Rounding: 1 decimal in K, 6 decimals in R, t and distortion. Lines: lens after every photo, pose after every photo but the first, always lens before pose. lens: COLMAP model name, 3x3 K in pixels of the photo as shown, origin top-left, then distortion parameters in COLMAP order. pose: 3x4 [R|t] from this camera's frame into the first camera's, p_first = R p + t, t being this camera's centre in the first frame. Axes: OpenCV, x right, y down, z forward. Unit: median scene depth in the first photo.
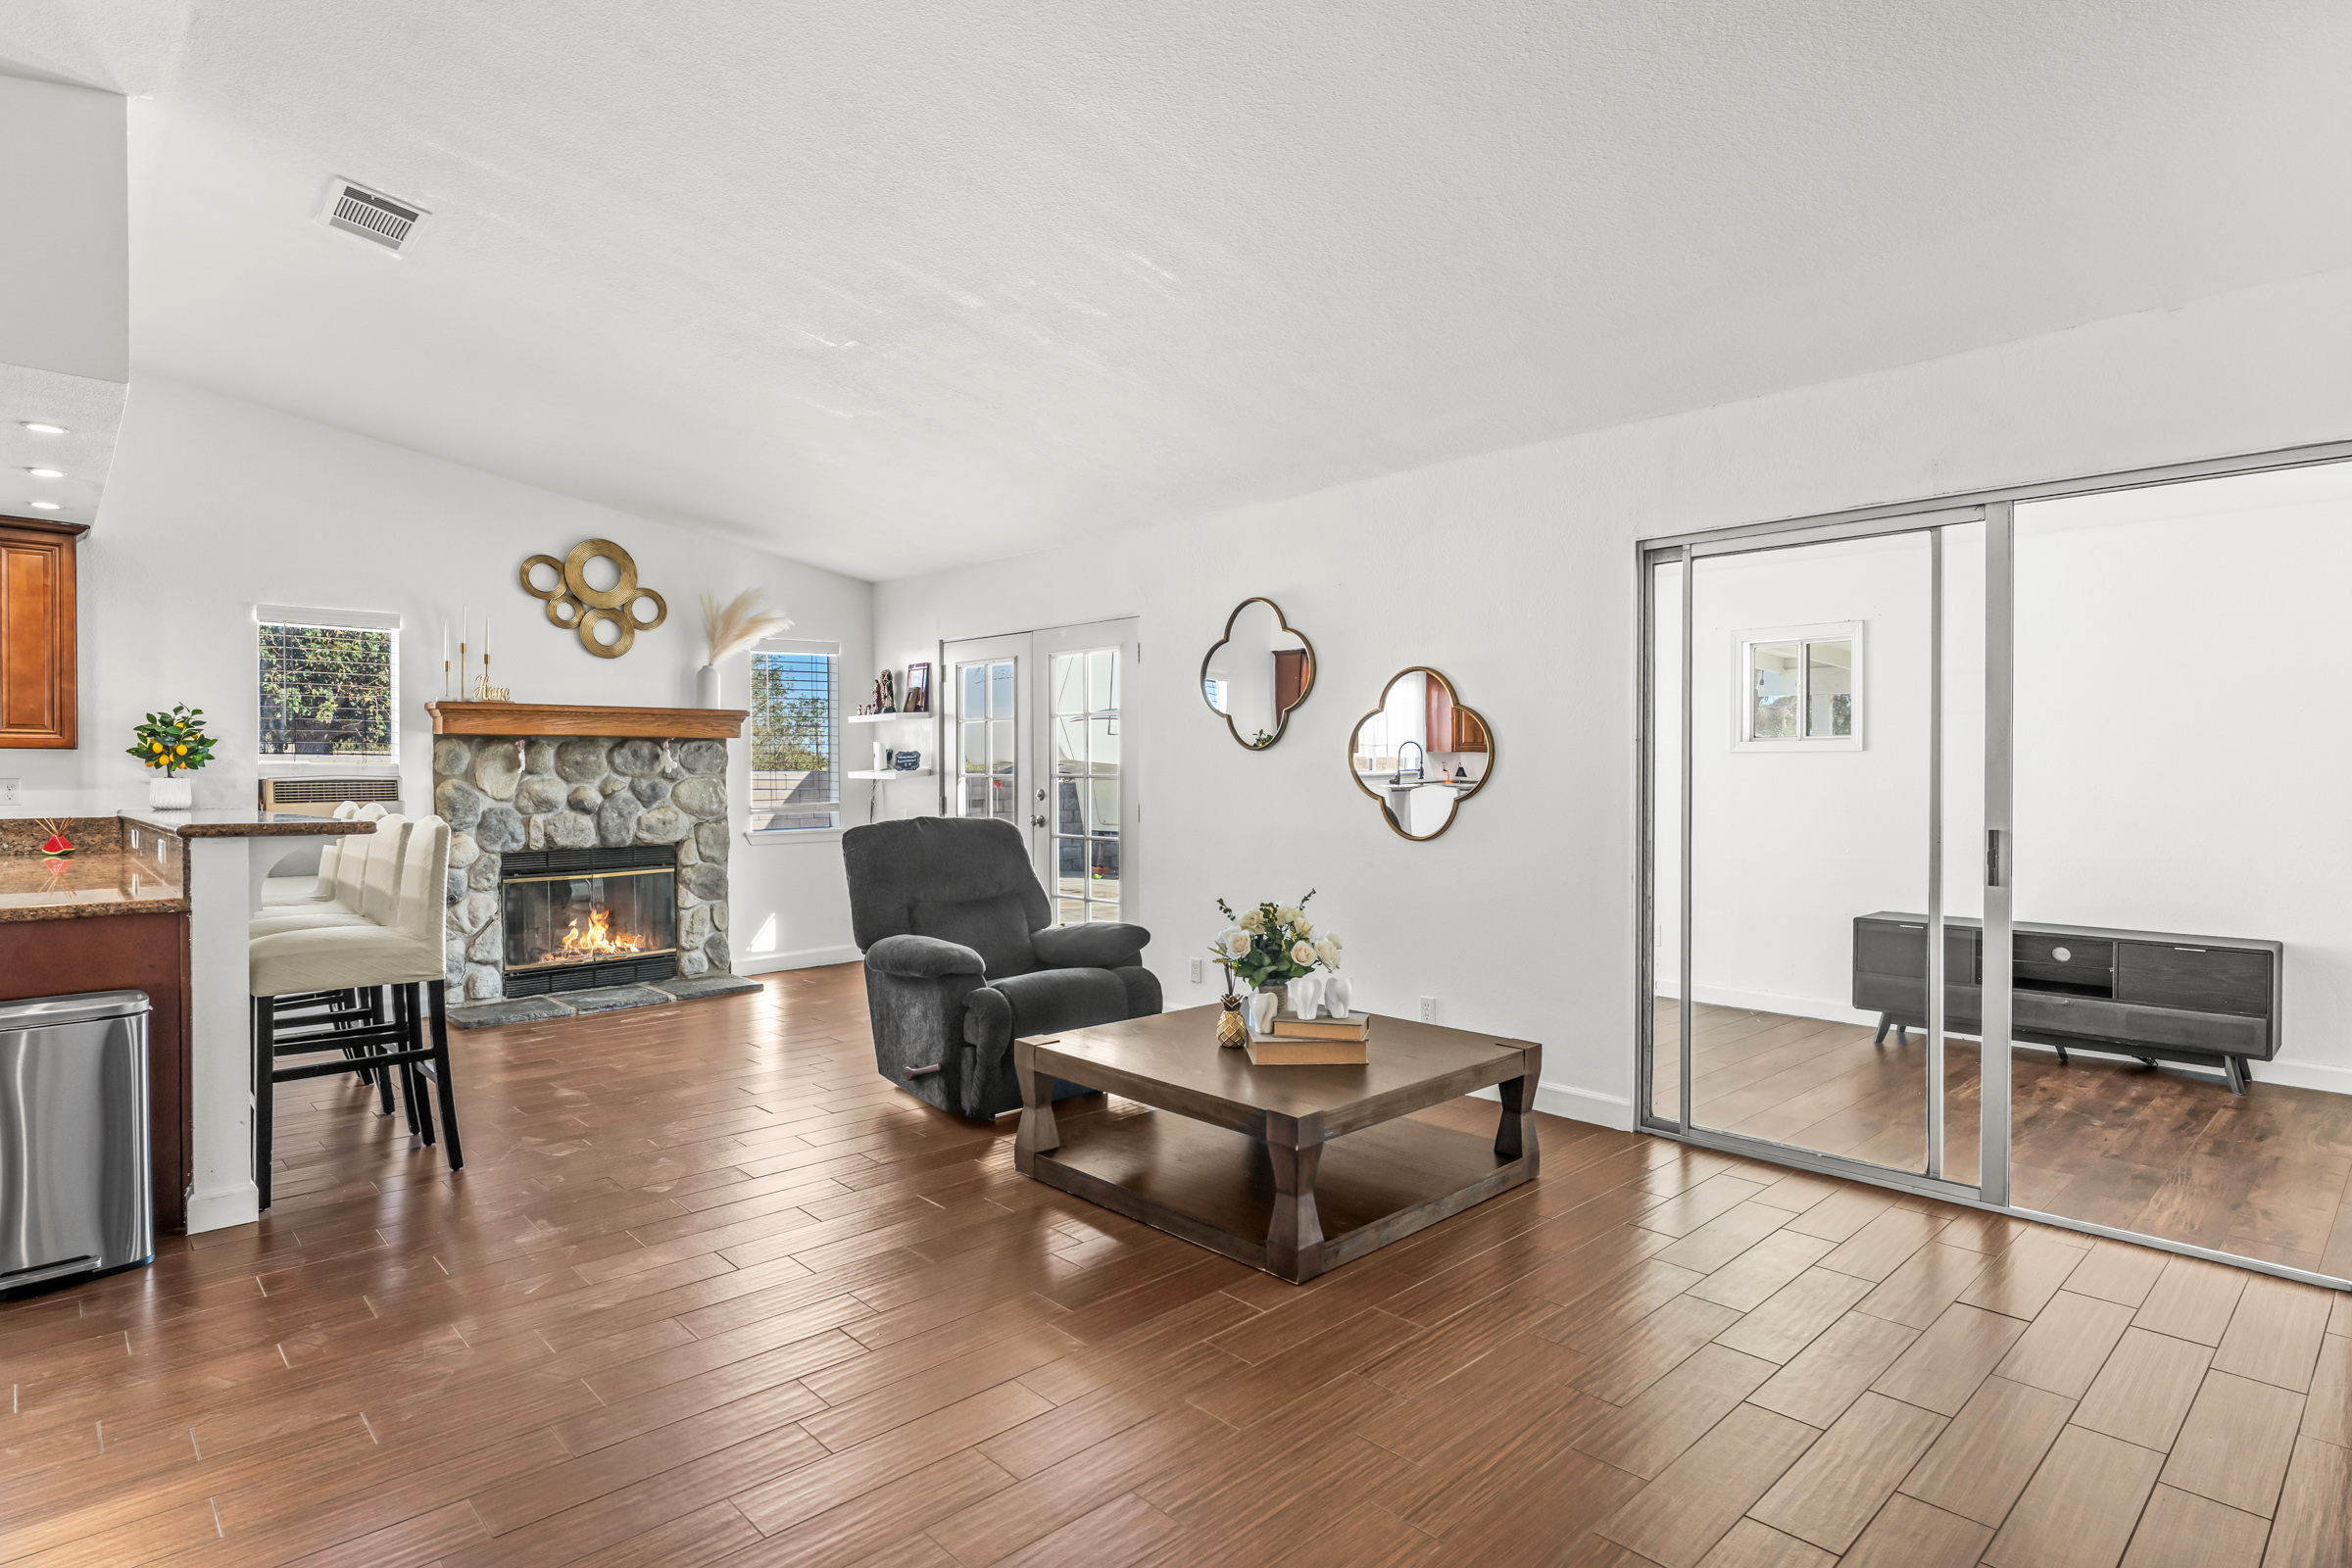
lens RADIAL K [[1220.3, 0, 1170.0], [0, 1220.3, 783.2], [0, 0, 1]] dist [-0.003867, 0.000679]
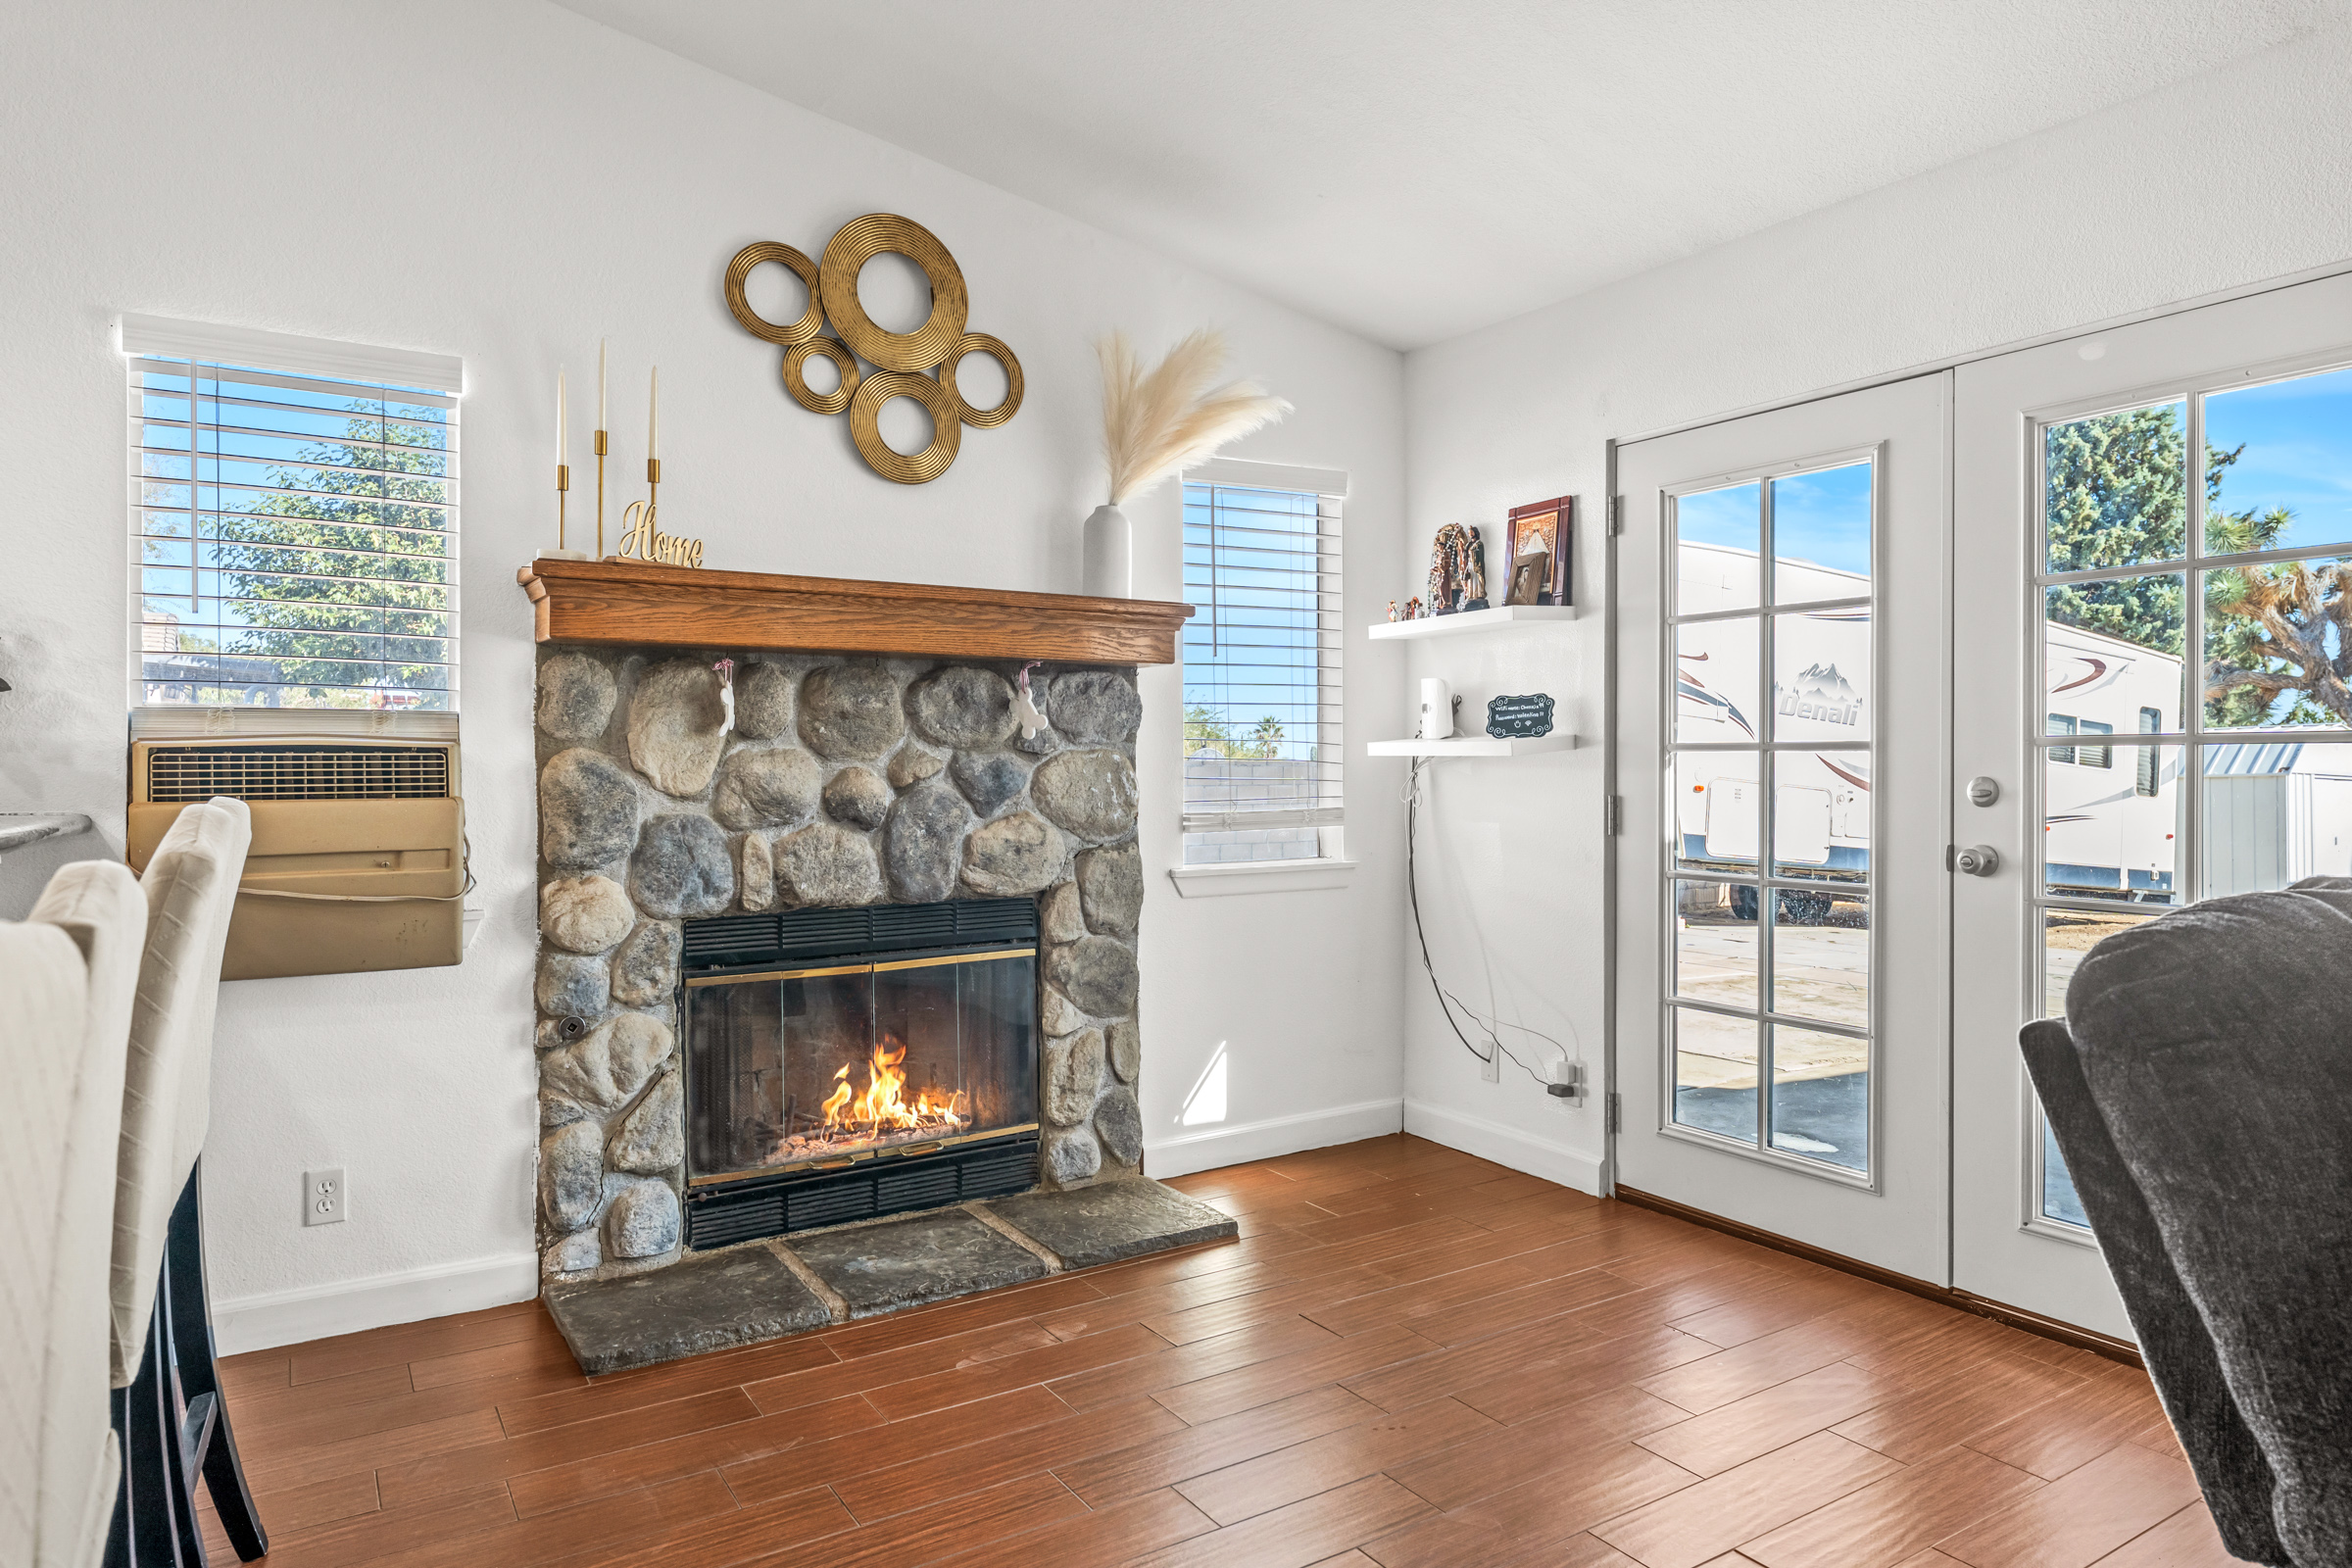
lens RADIAL K [[1416.1, 0, 1180.4], [0, 1416.1, 771.5], [0, 0, 1]] dist [-0.005296, 0.001967]
pose [[0.982583, 0.002569, -0.185807, -0.277232], [-0.003792, 0.999973, -0.006225, 0.006937], [0.185786, 0.006821, 0.982567, 0.530728]]
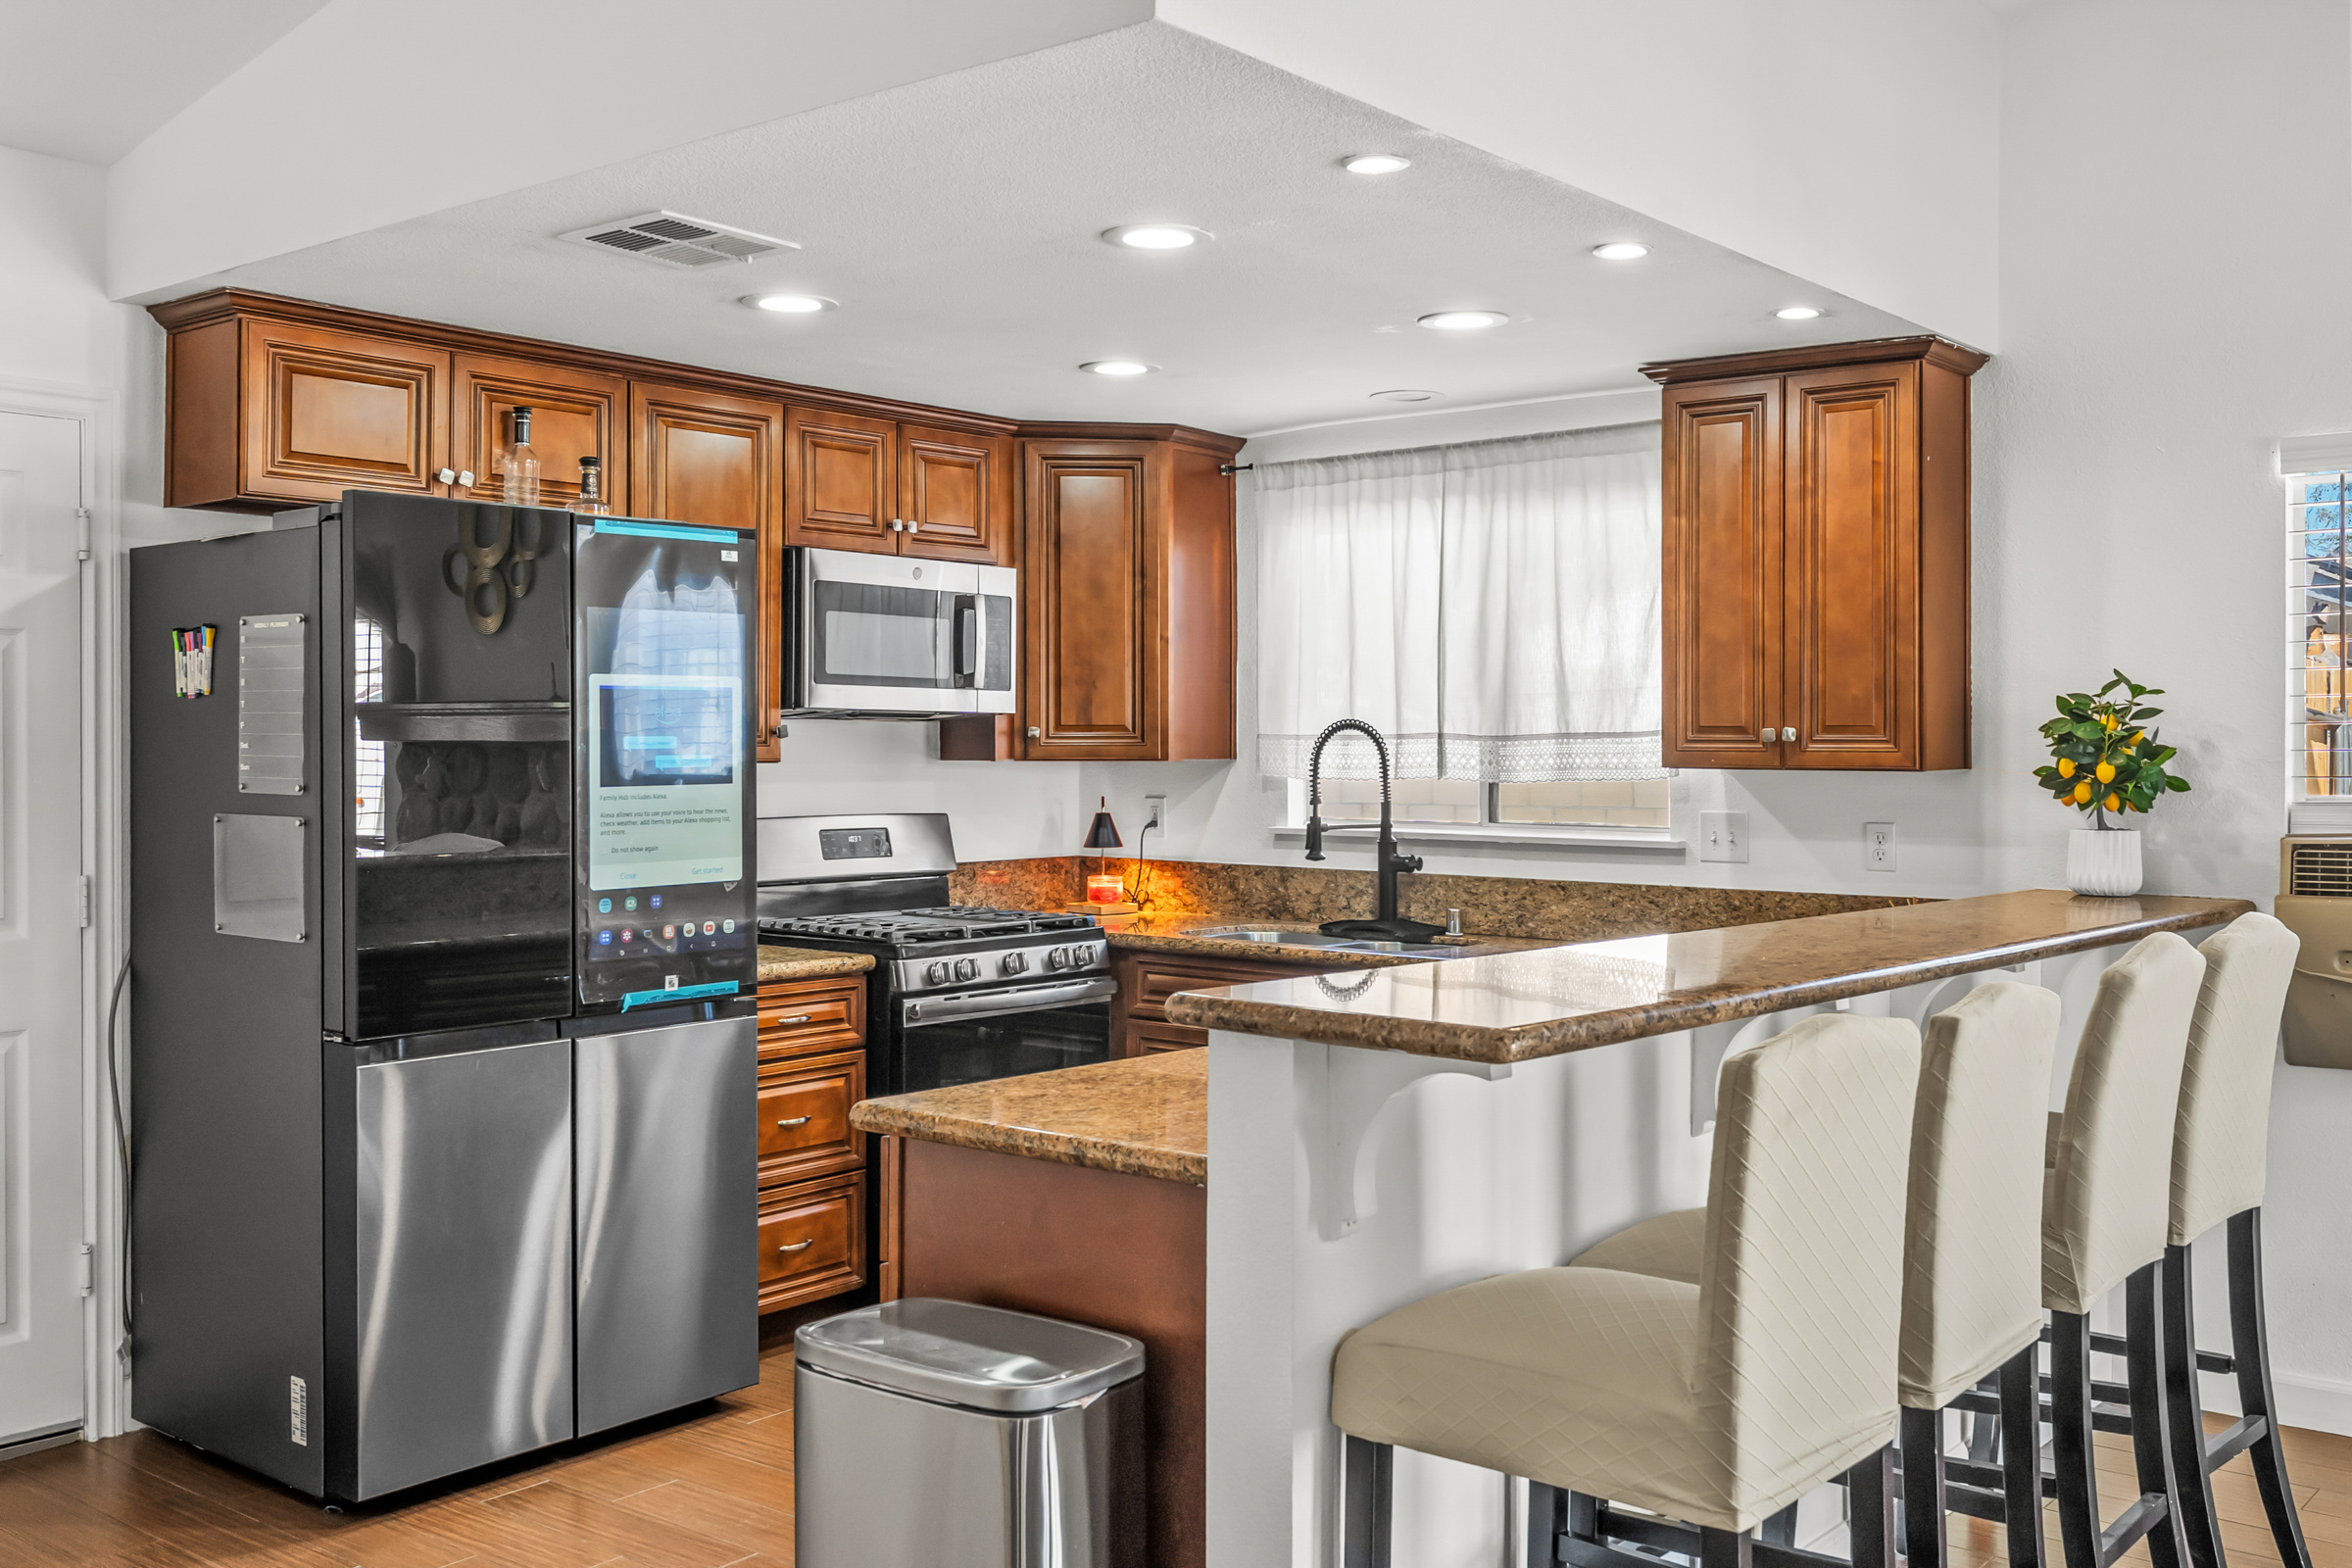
lens RADIAL K [[2153.6, 0, 1177.8], [0, 2153.6, 749.6], [0, 0, 1]] dist [0.005343, 0.000000]
pose [[0.128923, 0.002310, -0.991652, -0.024402], [-0.013588, 0.999908, 0.000562, -0.026087], [0.991561, 0.013402, 0.128943, 0.444113]]
